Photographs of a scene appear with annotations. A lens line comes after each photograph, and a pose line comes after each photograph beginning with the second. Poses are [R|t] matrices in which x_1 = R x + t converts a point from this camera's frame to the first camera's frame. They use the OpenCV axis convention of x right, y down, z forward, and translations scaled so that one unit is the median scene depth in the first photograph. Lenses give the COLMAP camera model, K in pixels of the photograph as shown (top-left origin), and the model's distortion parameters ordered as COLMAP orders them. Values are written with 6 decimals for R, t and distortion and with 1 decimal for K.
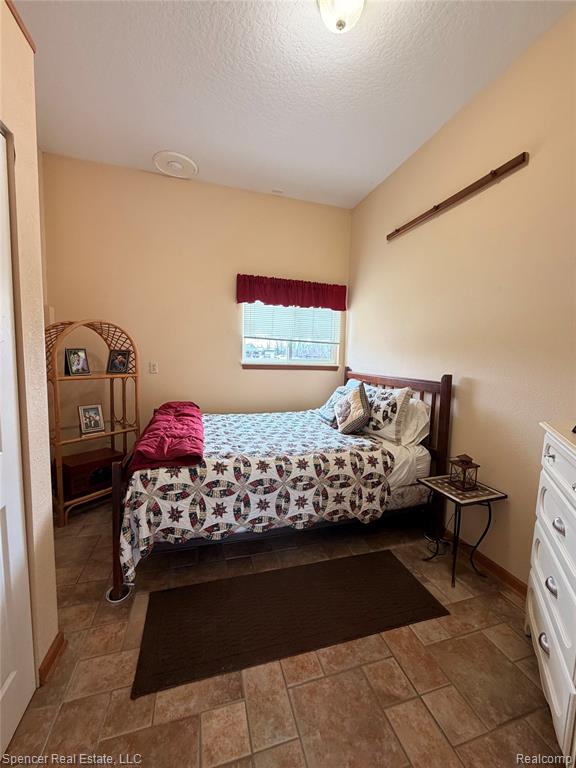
lens RADIAL K [[304.9, 0, 288.7], [0, 304.9, 386.2], [0, 0, 1]] dist [-0.000522, -0.000770]
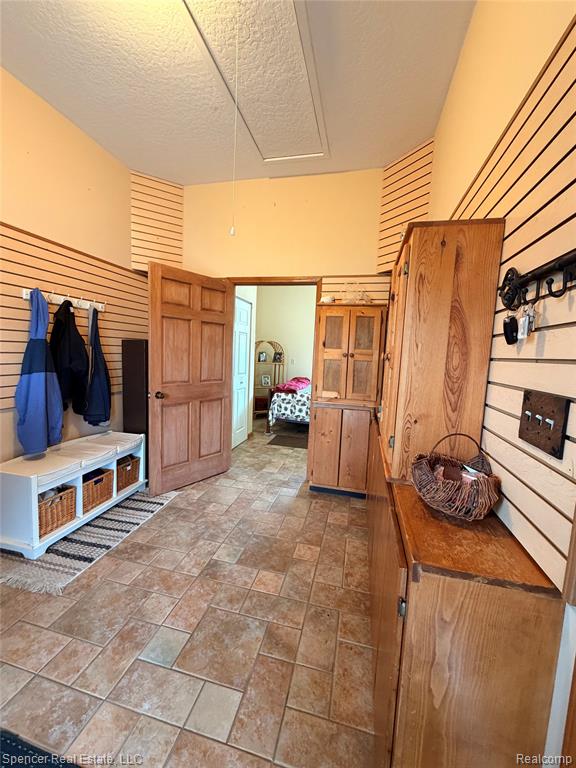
lens RADIAL K [[304.9, 0, 289.0], [0, 304.9, 382.6], [0, 0, 1]] dist [-0.000522, -0.000770]
pose [[0.859847, 0.057014, -0.507358, 1.077775], [-0.070308, 0.997500, -0.007062, 0.183717], [0.505687, 0.041744, 0.861707, -1.449779]]
